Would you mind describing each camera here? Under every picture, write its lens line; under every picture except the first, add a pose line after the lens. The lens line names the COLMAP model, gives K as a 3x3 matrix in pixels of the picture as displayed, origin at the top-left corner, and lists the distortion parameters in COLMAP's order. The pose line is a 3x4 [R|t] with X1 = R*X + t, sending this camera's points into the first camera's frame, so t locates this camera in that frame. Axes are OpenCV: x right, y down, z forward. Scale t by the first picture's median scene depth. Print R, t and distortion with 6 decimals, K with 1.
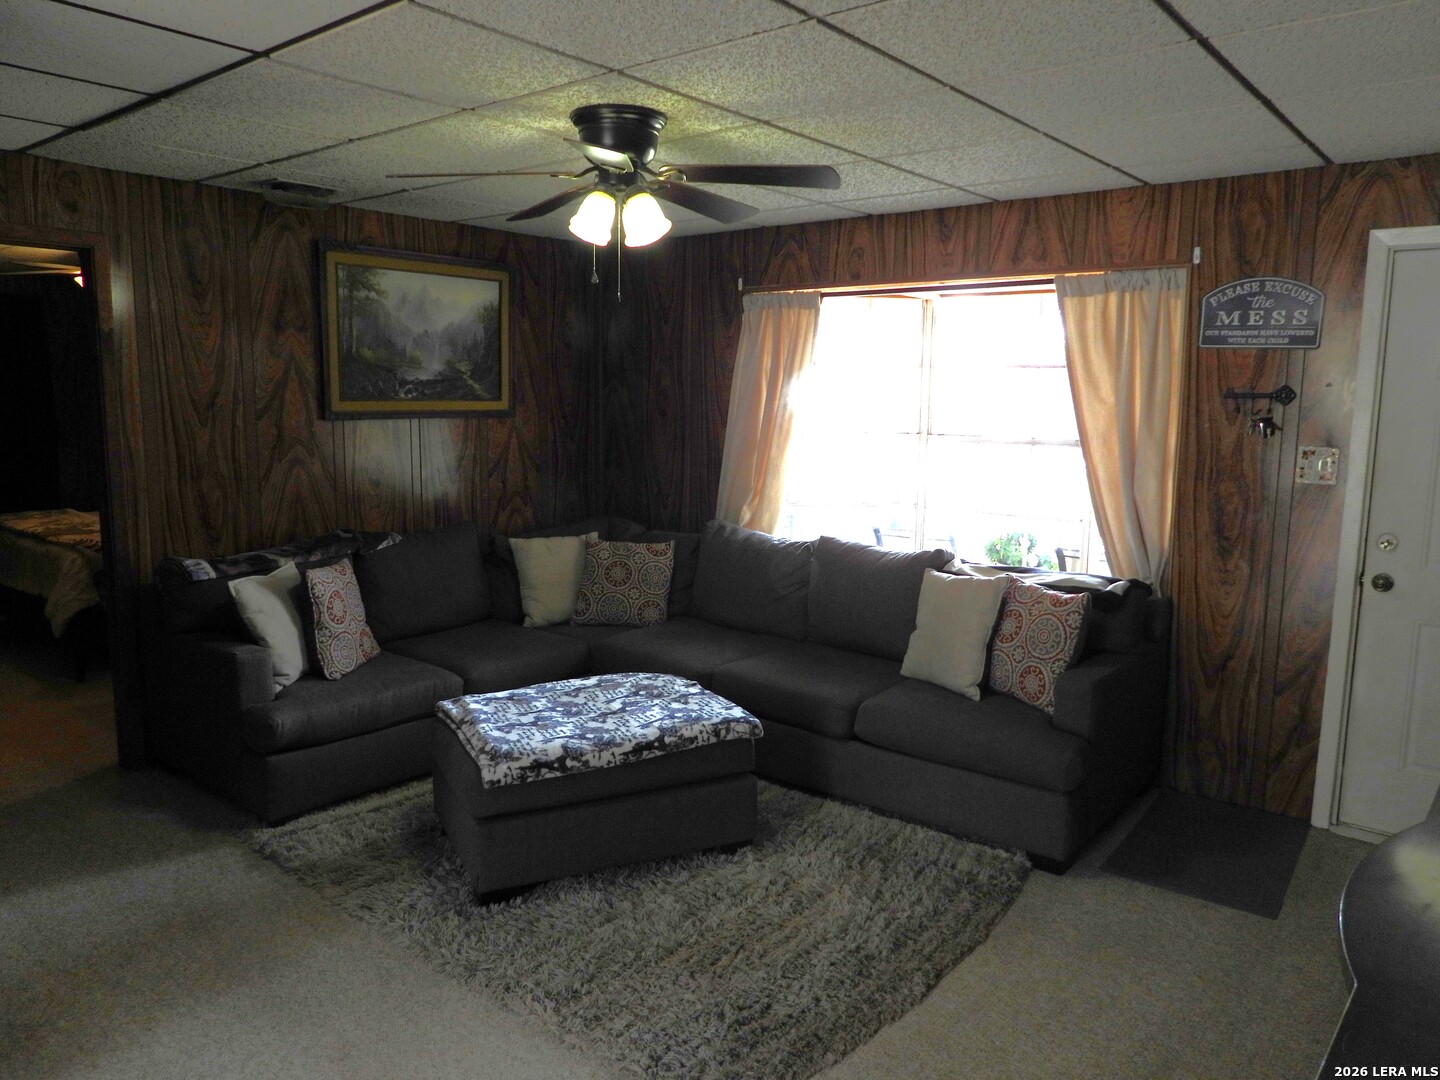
lens RADIAL K [[1036.4, 0, 713.6], [0, 1036.4, 540.1], [0, 0, 1]] dist [-0.019020, 0.012749]
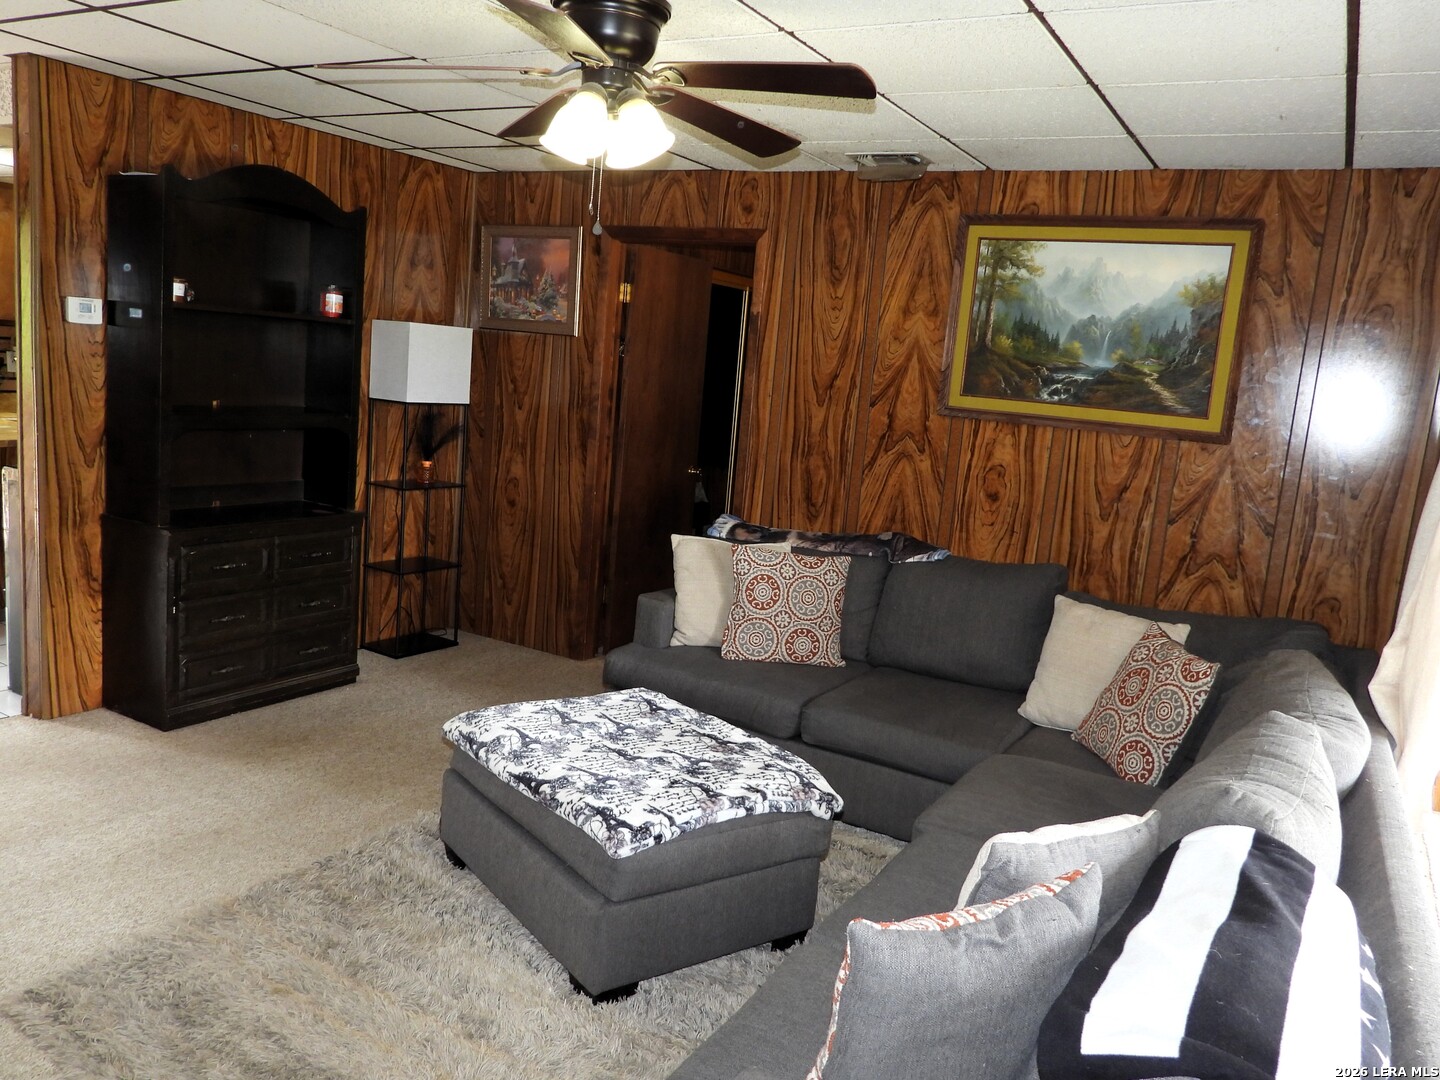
lens RADIAL K [[1098.0, 0, 717.9], [0, 1098.0, 533.5], [0, 0, 1]] dist [-0.015835, 0.010225]
pose [[0.176844, 0.158894, -0.971328, 0.577112], [-0.223230, 0.967640, 0.117648, -0.092953], [0.958590, 0.196024, 0.206592, 0.695787]]
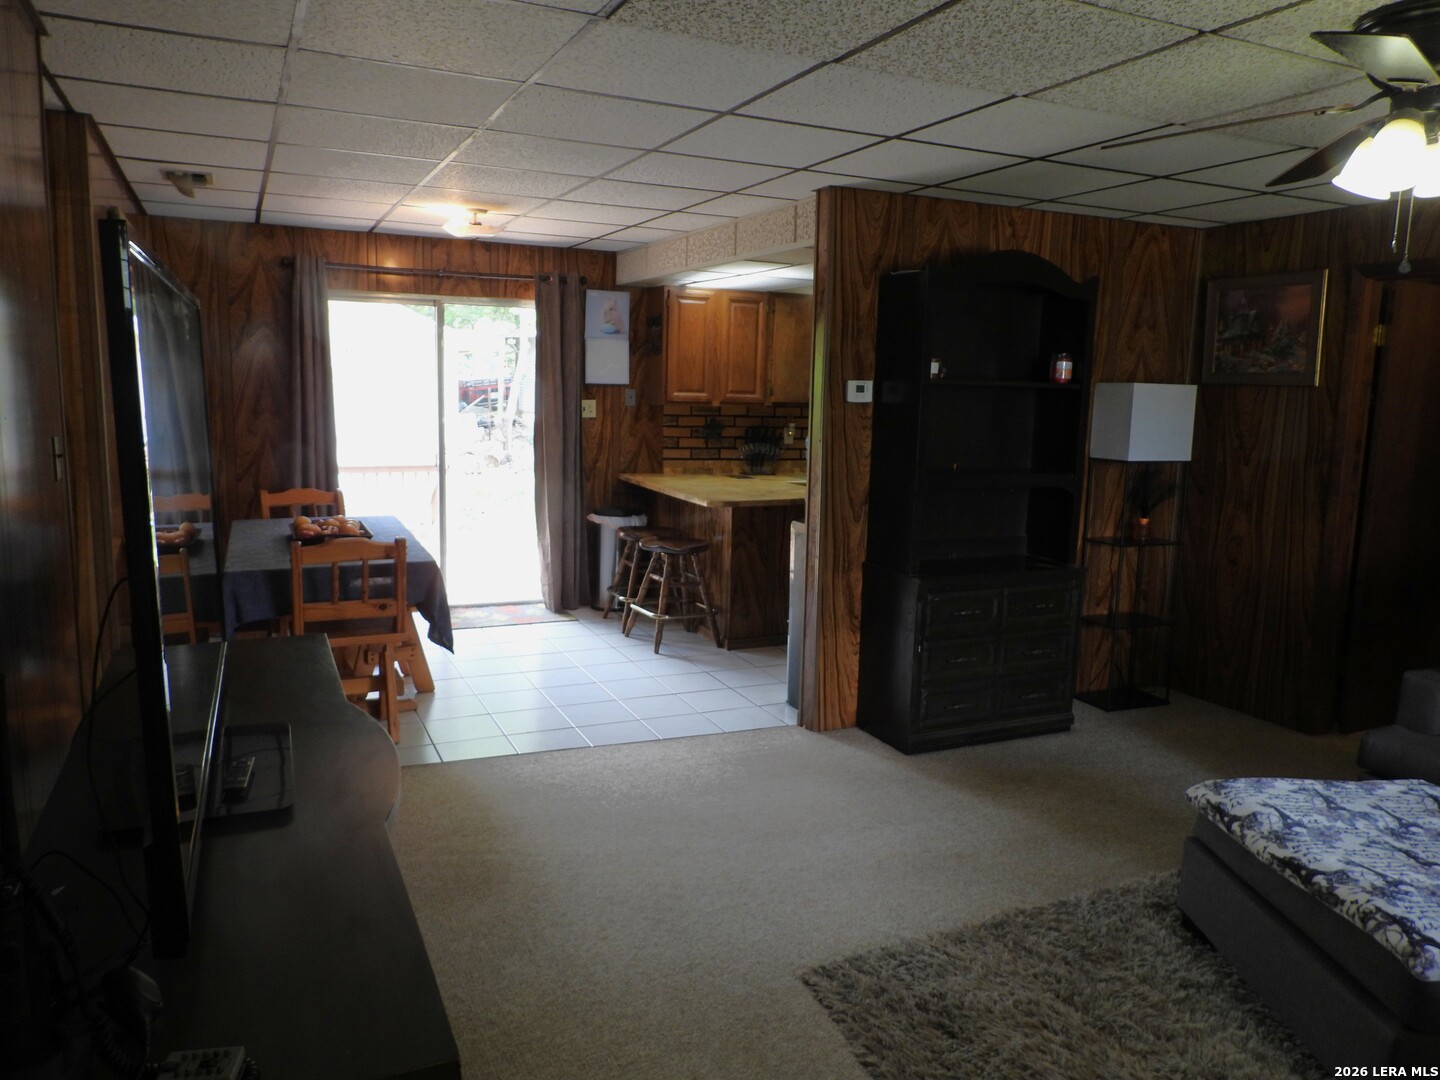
lens RADIAL K [[1036.4, 0, 722.1], [0, 1036.4, 534.3], [0, 0, 1]] dist [-0.019020, 0.012749]
pose [[-0.414486, 0.111176, -0.903240, 0.570325], [-0.157031, 0.968886, 0.191315, -0.085389], [0.896406, 0.221134, -0.384131, 0.645473]]
